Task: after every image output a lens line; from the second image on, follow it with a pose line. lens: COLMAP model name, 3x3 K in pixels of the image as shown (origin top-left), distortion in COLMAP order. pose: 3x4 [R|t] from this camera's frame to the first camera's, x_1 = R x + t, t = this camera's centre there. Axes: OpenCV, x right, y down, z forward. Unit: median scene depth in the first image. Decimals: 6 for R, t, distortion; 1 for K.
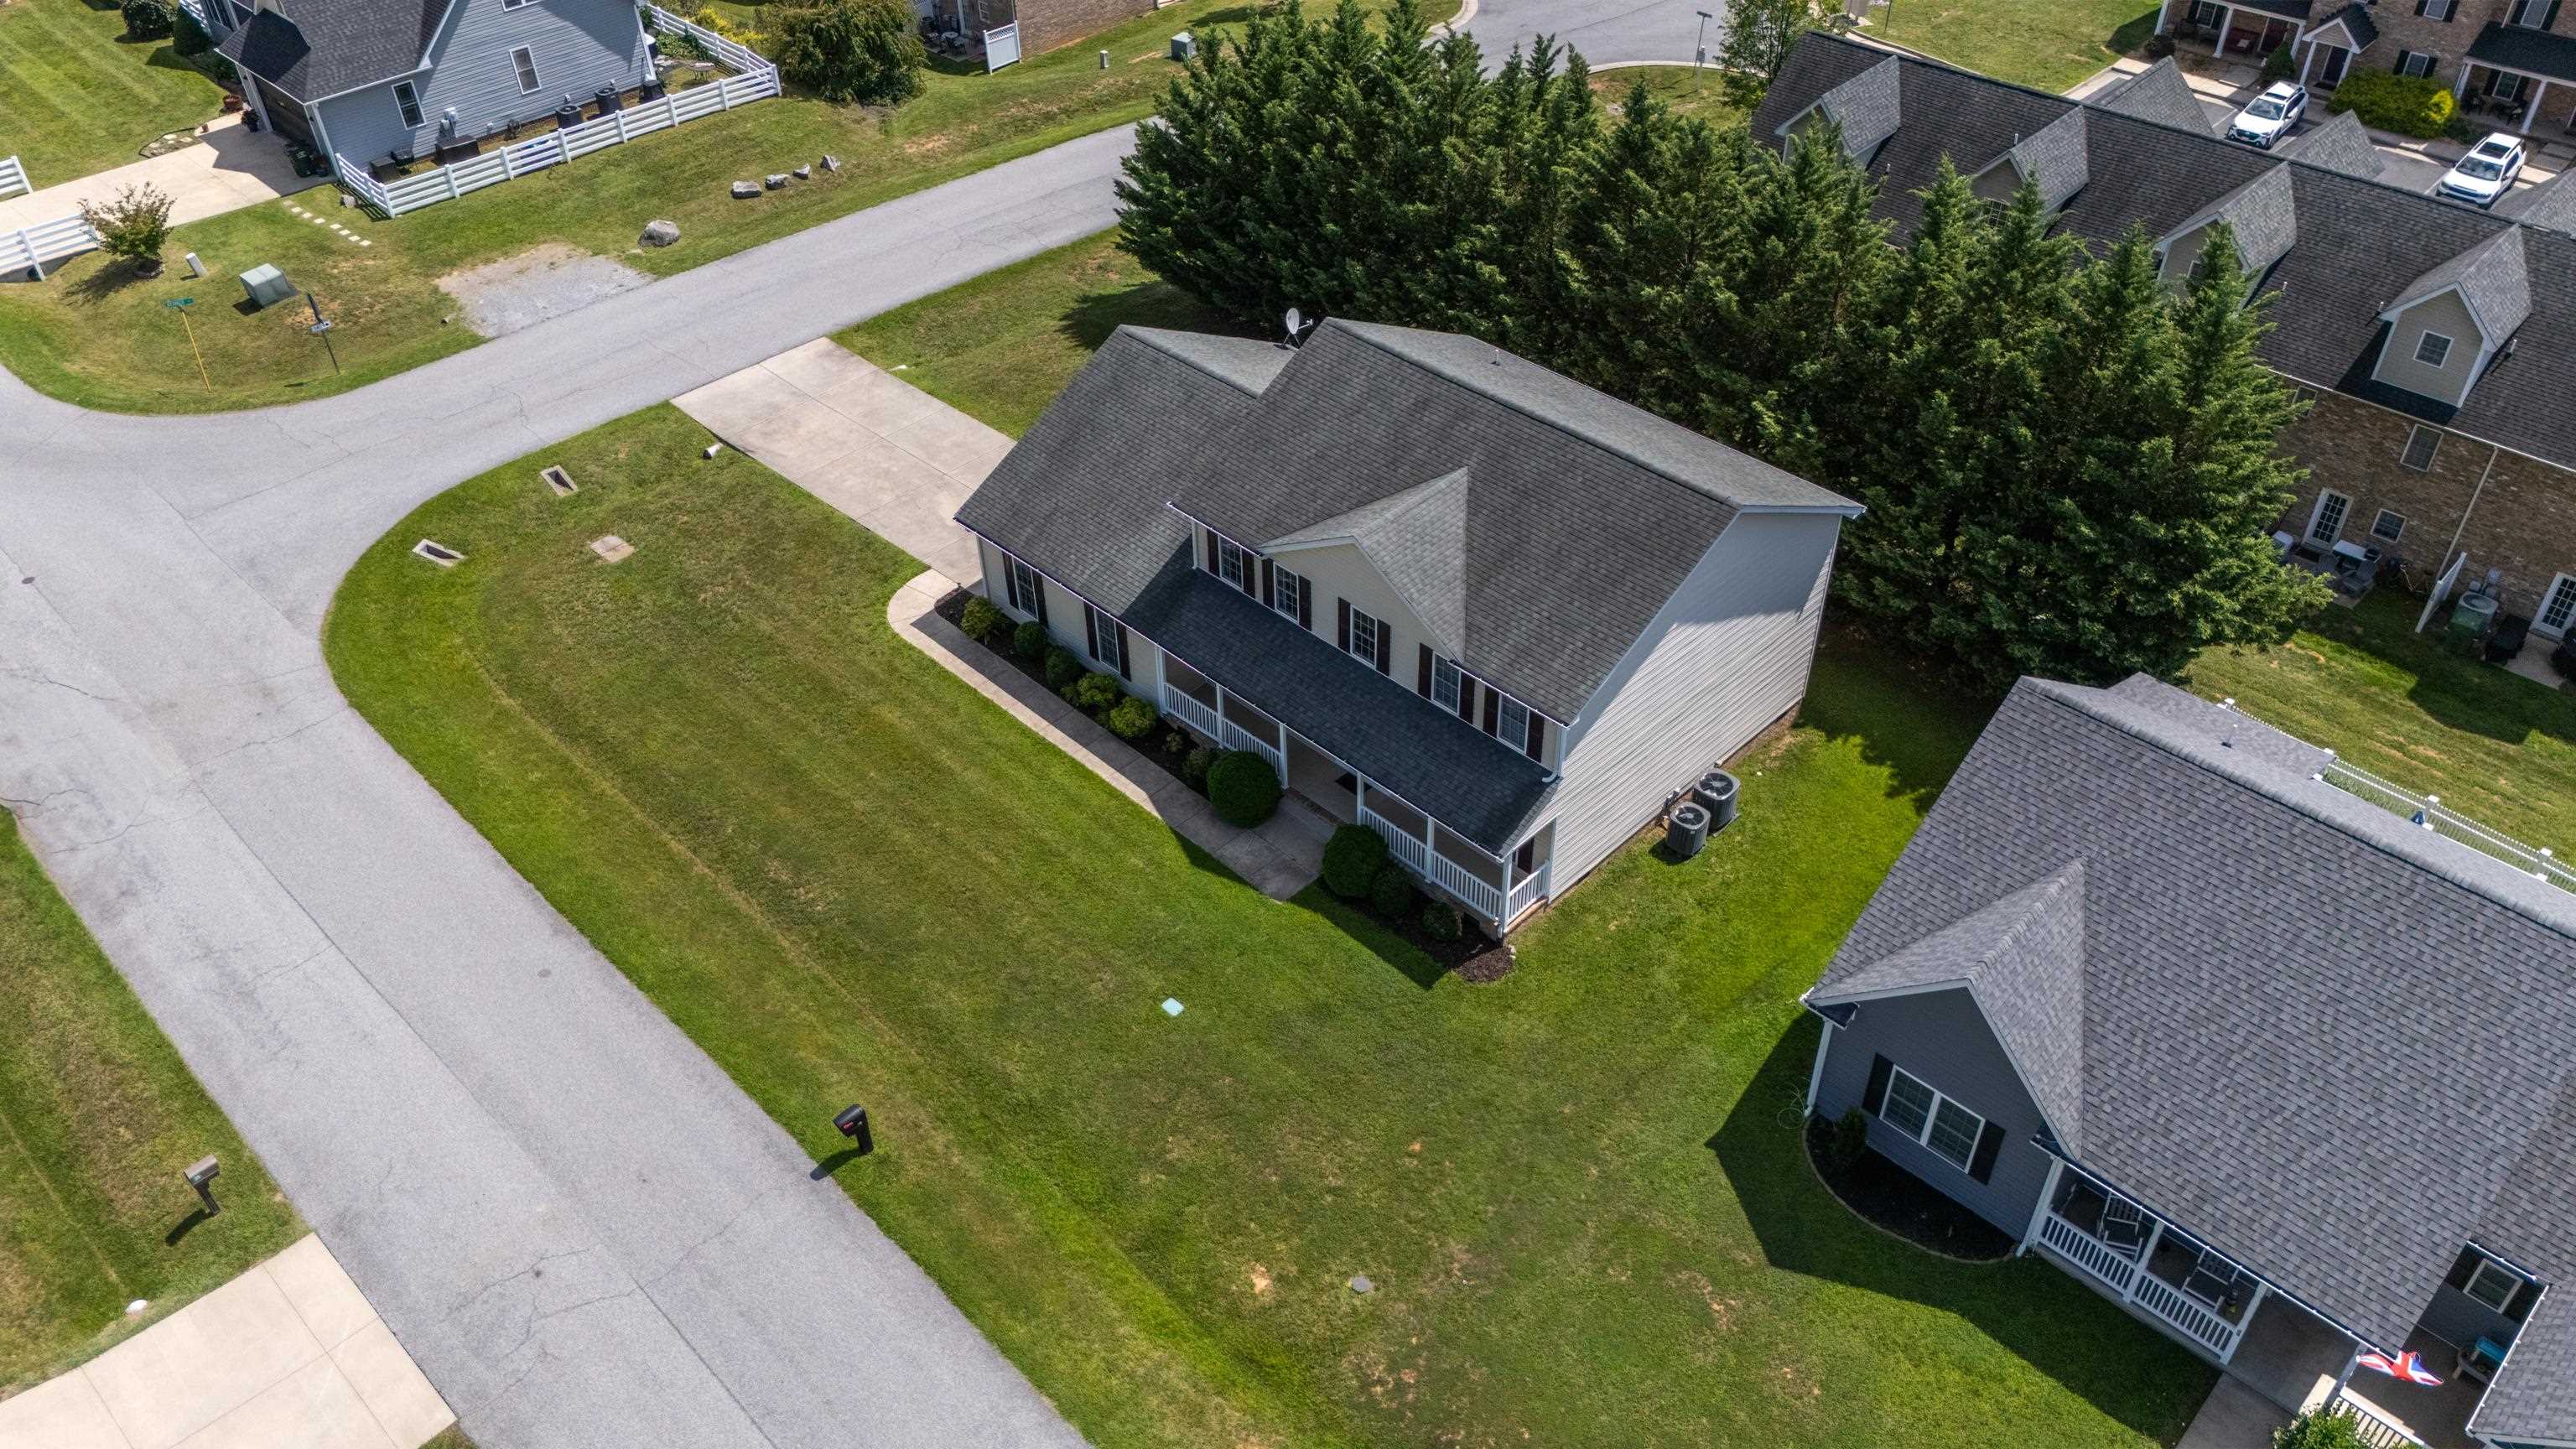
lens RADIAL K [[1900.9, 0, 1286.6], [0, 1900.9, 726.0], [0, 0, 1]] dist [0.074228, -0.073510]
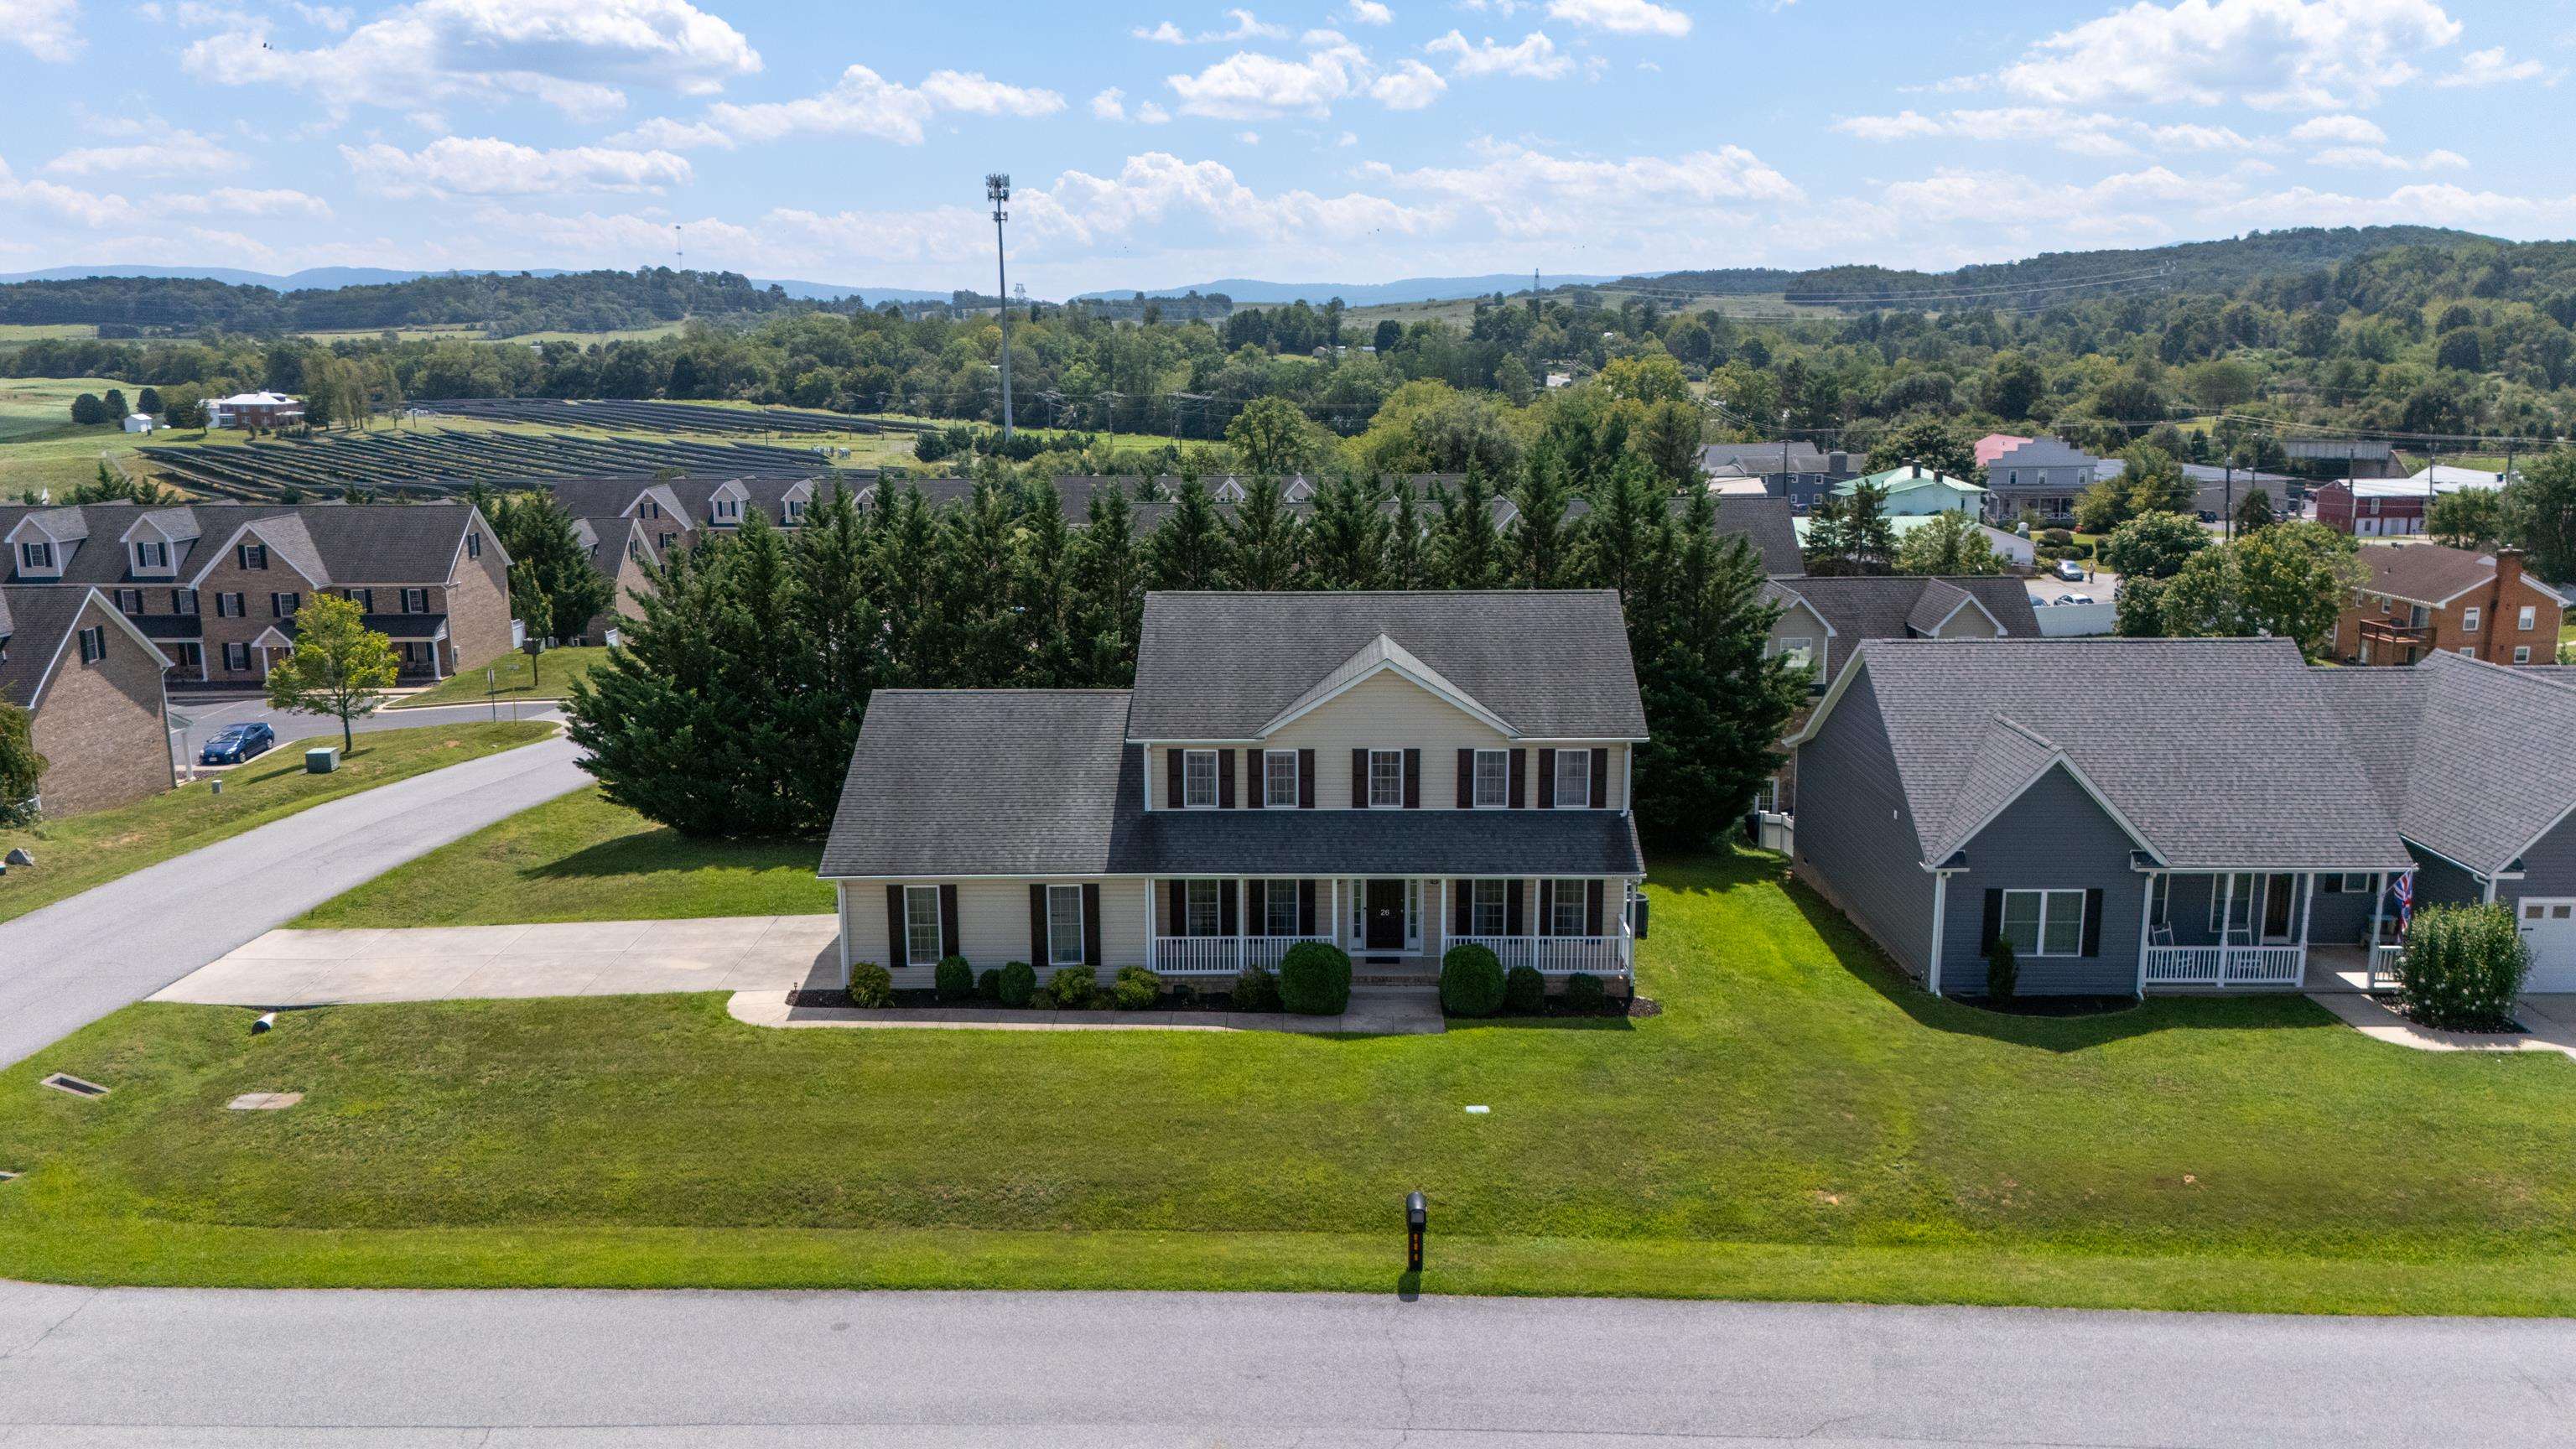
lens RADIAL K [[1900.9, 0, 1286.6], [0, 1900.9, 726.0], [0, 0, 1]] dist [0.074228, -0.073510]
pose [[0.720742, -0.122068, 0.682371, -0.621884], [0.439359, 0.841844, -0.313469, 0.203327], [-0.536185, 0.525736, 0.660384, 0.289703]]
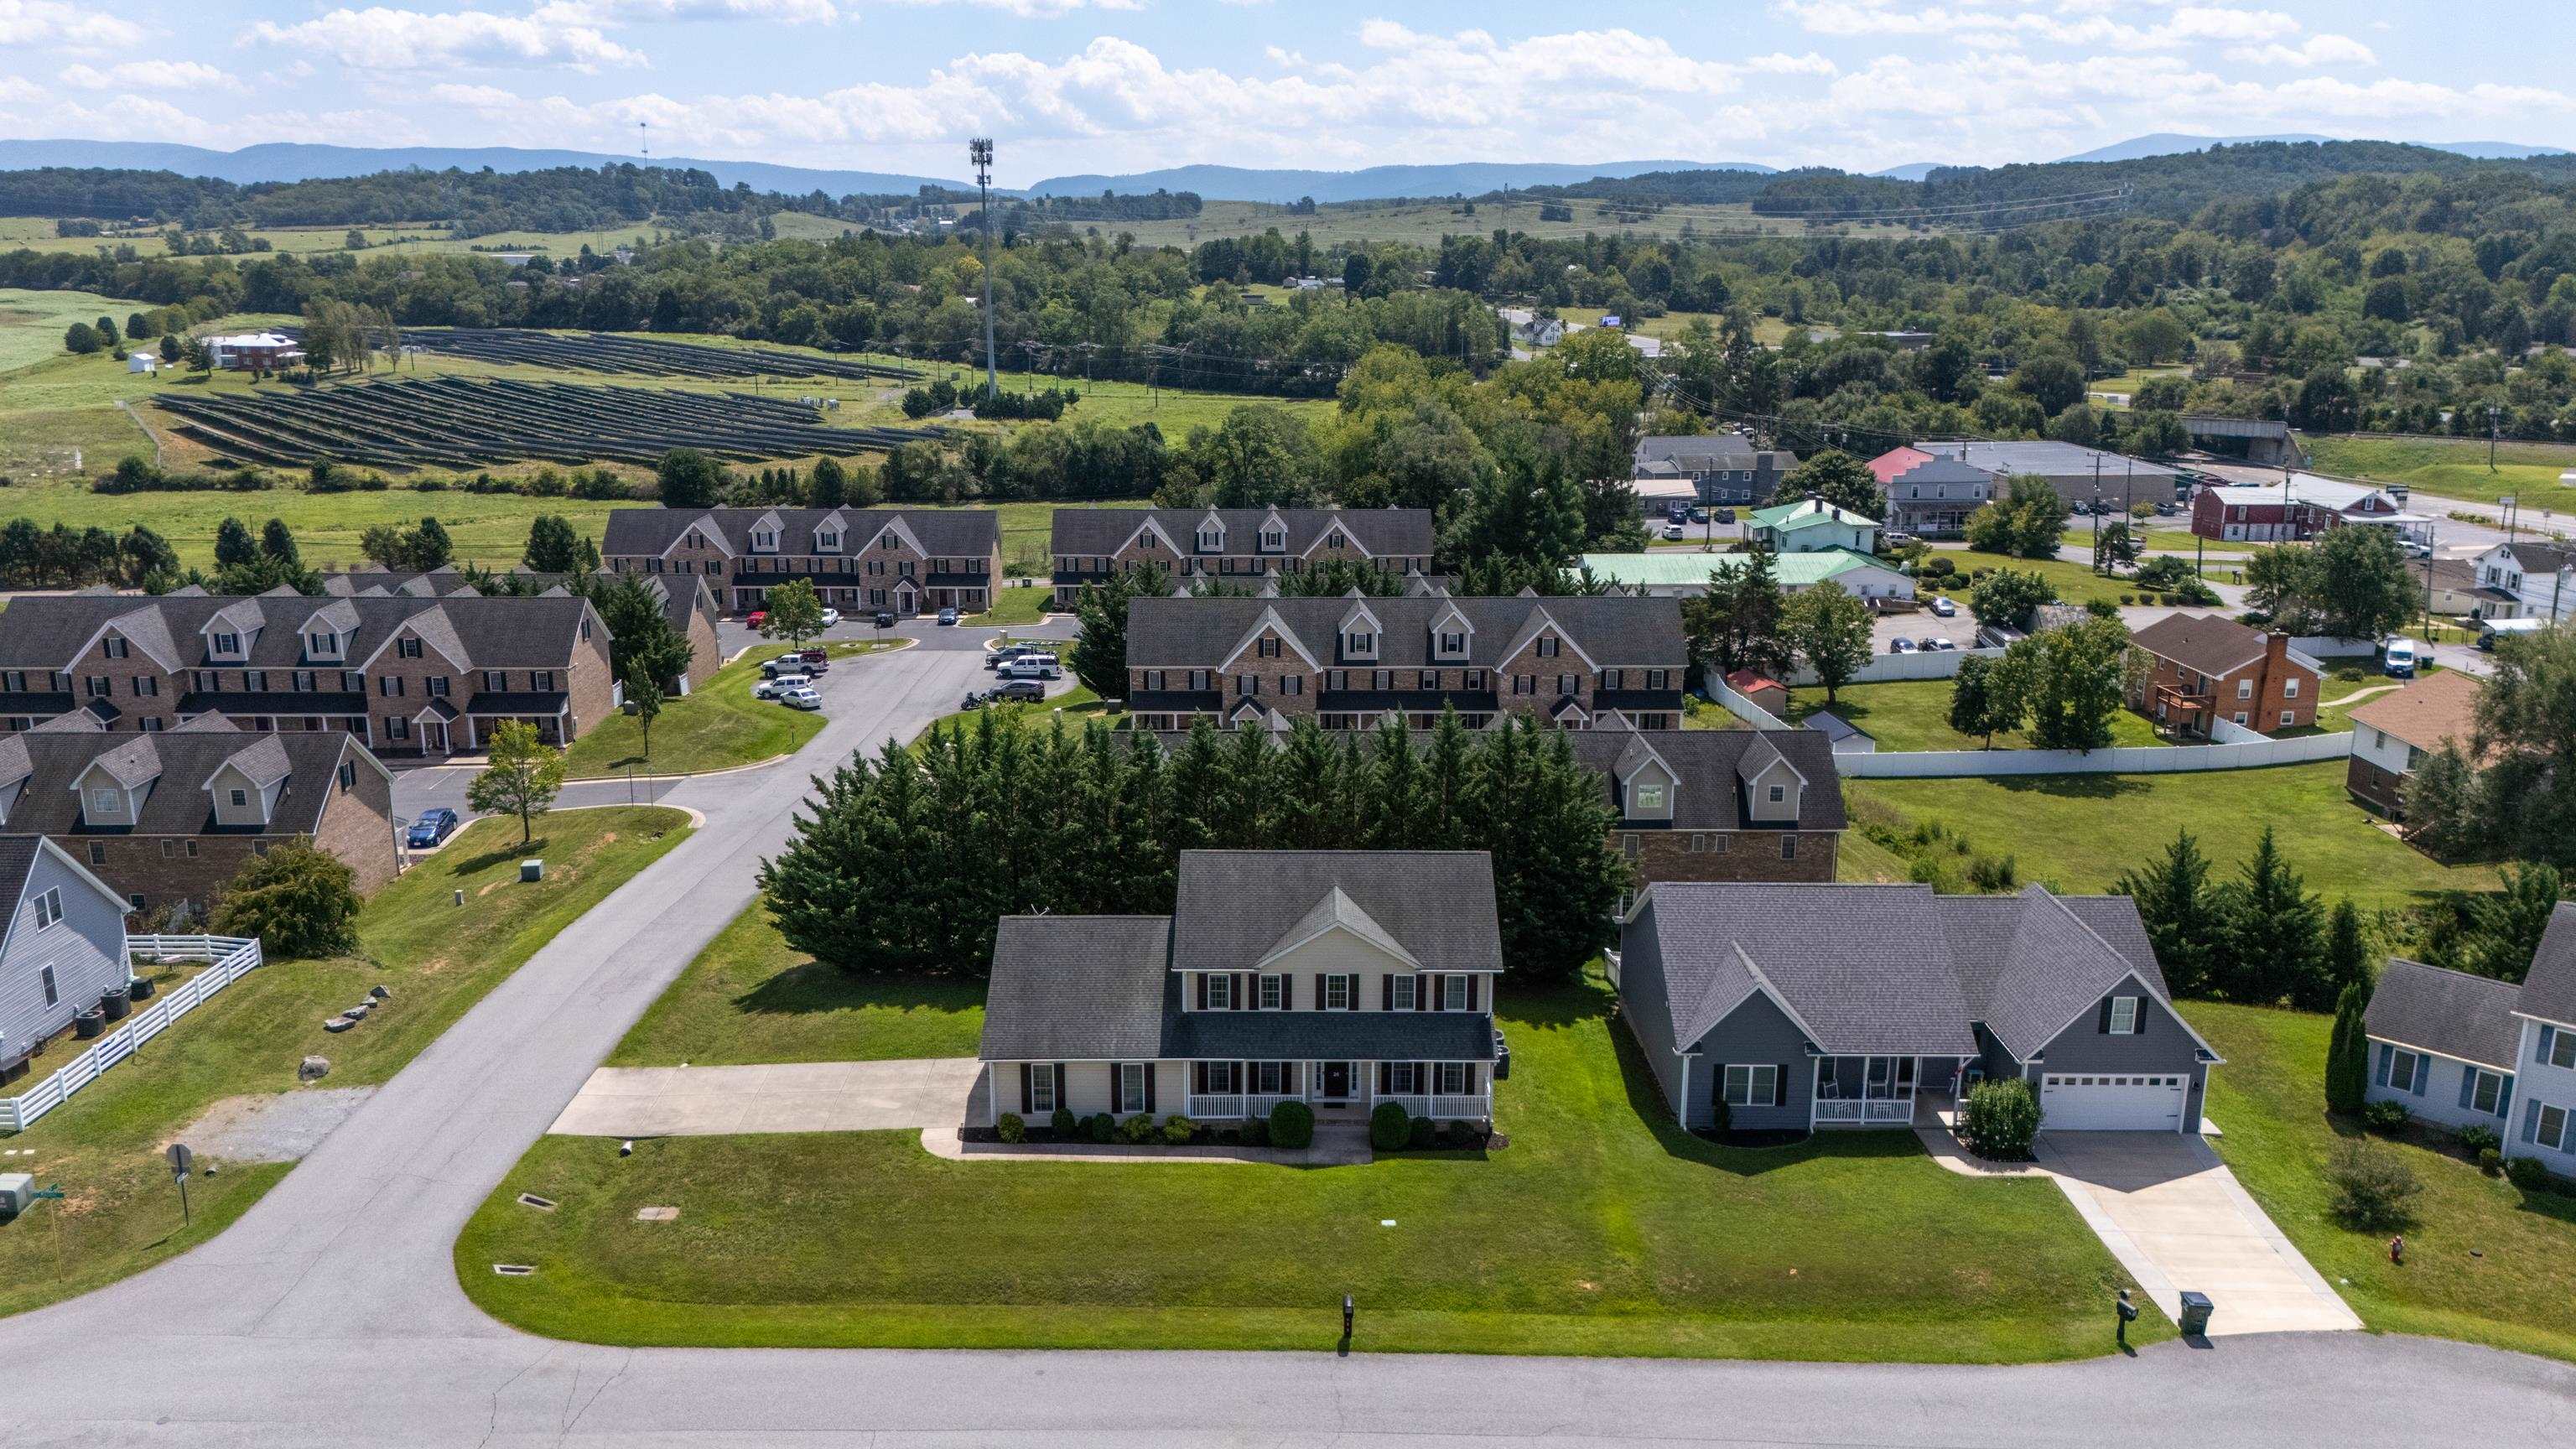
lens RADIAL K [[1903.7, 0, 1284.3], [0, 1903.7, 717.5], [0, 0, 1]] dist [0.068992, -0.066467]
pose [[0.710476, -0.154200, 0.686619, -0.949771], [0.440140, 0.858674, -0.262594, 0.140276], [-0.549090, 0.488775, 0.677937, -0.173165]]
